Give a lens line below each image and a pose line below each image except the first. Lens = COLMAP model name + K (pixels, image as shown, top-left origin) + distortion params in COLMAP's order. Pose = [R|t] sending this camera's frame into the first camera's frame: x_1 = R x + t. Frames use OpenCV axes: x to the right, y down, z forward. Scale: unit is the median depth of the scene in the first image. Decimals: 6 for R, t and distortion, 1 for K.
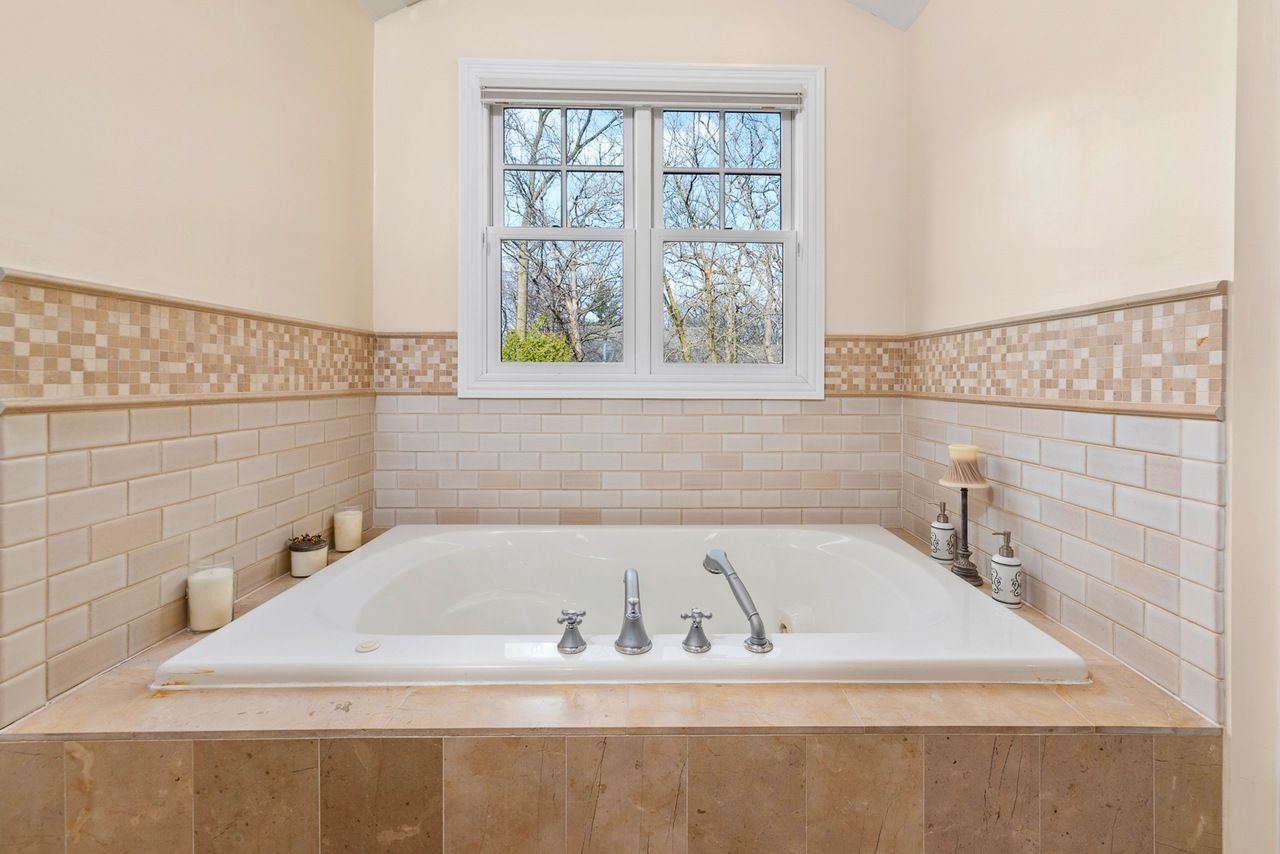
lens RADIAL K [[573.1, 0, 674.4], [0, 573.1, 375.7], [0, 0, 1]] dist [-0.002065, 0.000299]
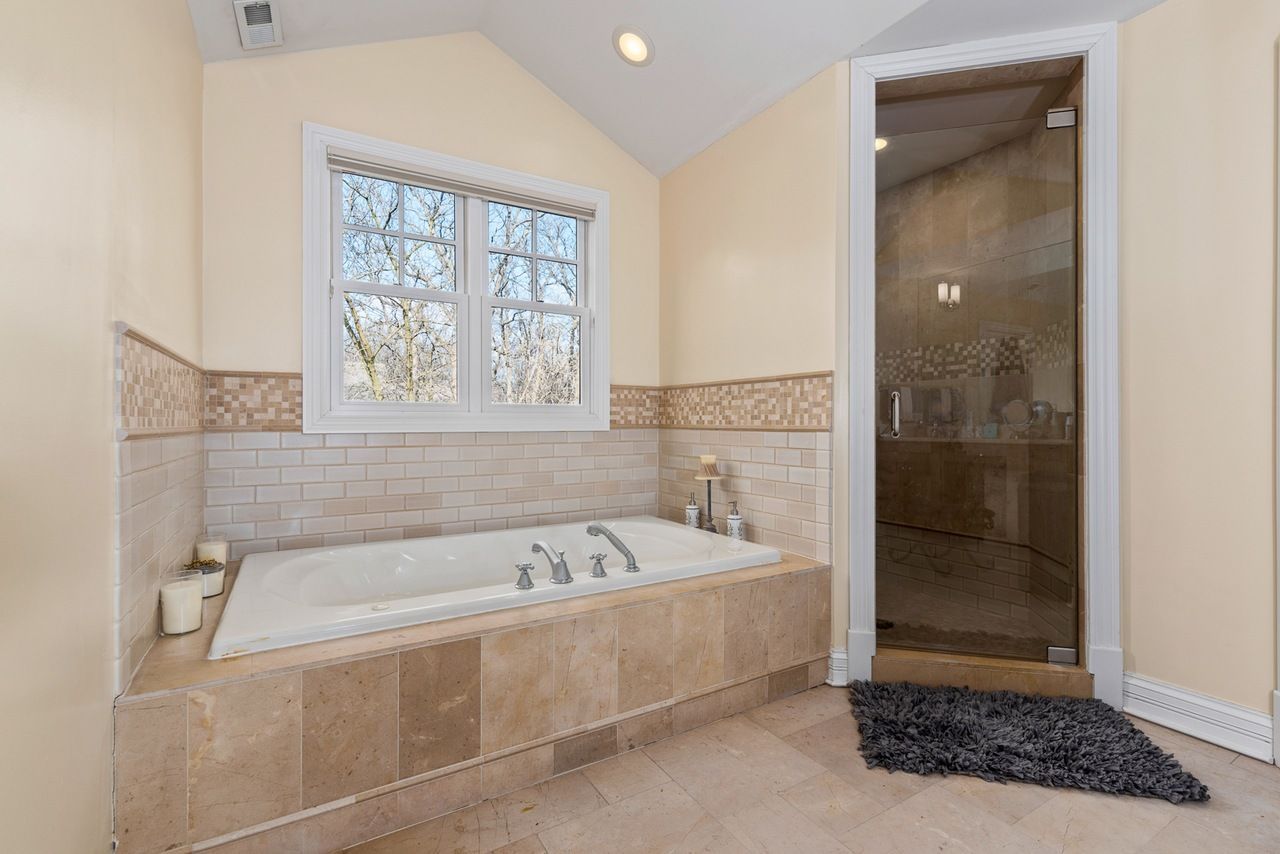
lens RADIAL K [[559.4, 0, 660.6], [0, 559.4, 424.4], [0, 0, 1]] dist [0.000201, 0.000005]
pose [[0.869565, -0.007977, 0.493754, -0.429763], [0.001206, 0.999901, 0.014029, 0.009707], [-0.493817, -0.011604, 0.869489, -0.353863]]
